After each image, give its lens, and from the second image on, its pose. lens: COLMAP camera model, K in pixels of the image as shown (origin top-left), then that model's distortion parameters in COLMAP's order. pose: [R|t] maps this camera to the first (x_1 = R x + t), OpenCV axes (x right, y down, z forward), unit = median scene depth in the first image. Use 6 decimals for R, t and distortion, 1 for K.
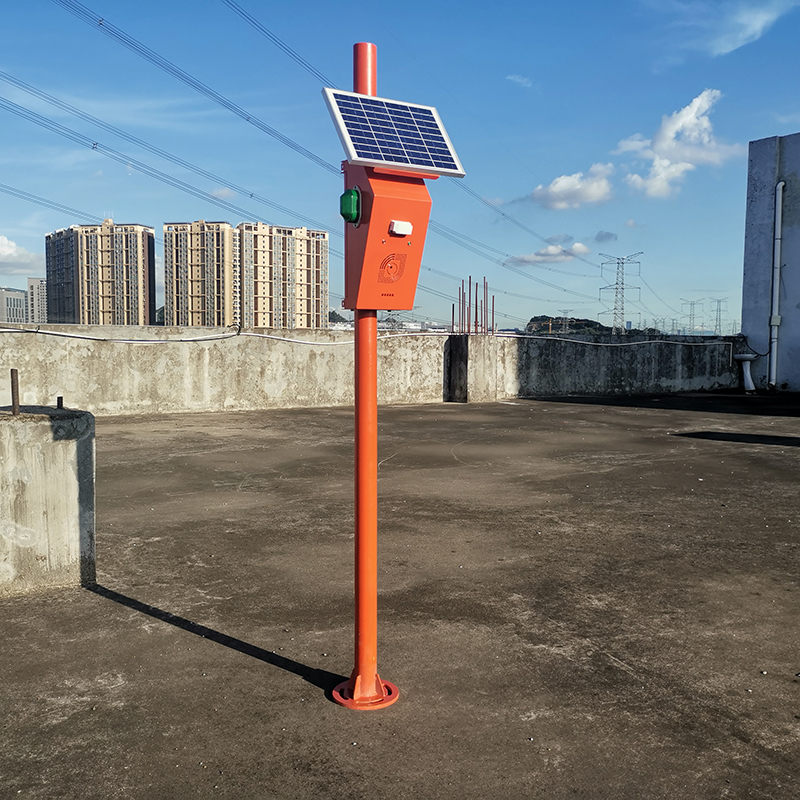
lens RADIAL K [[833.2, 0, 405.4], [0, 833.2, 399.2], [0, 0, 1]] dist [0.020250, 0.000000]
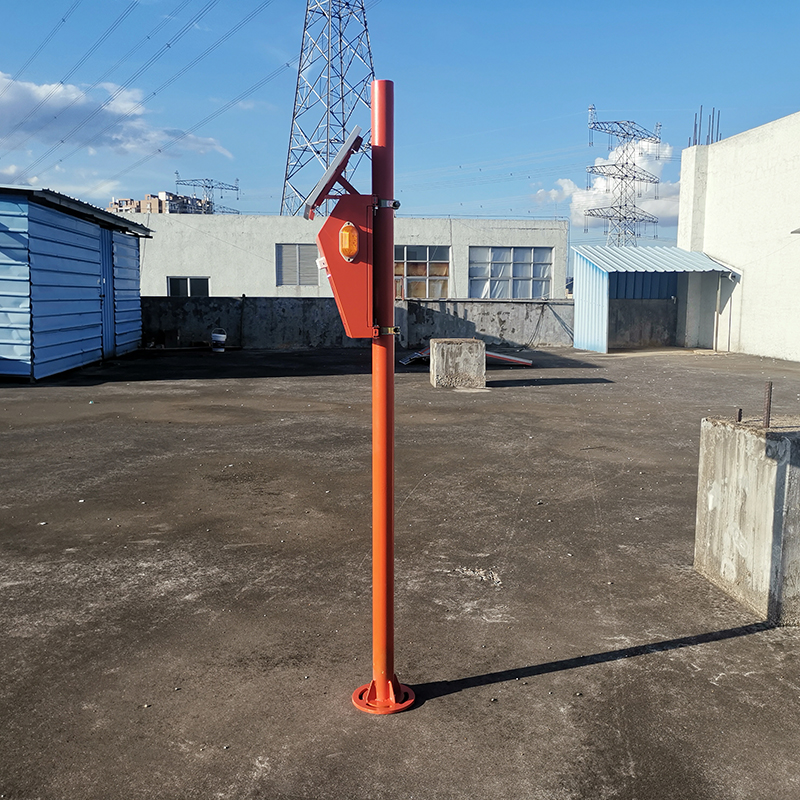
lens RADIAL K [[833.2, 0, 397.5], [0, 833.2, 401.3], [0, 0, 1]] dist [0.020250, 0.000000]
pose [[-0.449938, 0.100867, -0.887345, 0.536914], [-0.073418, 0.986060, 0.149315, -0.112773], [0.890037, 0.132329, -0.436260, 0.905804]]
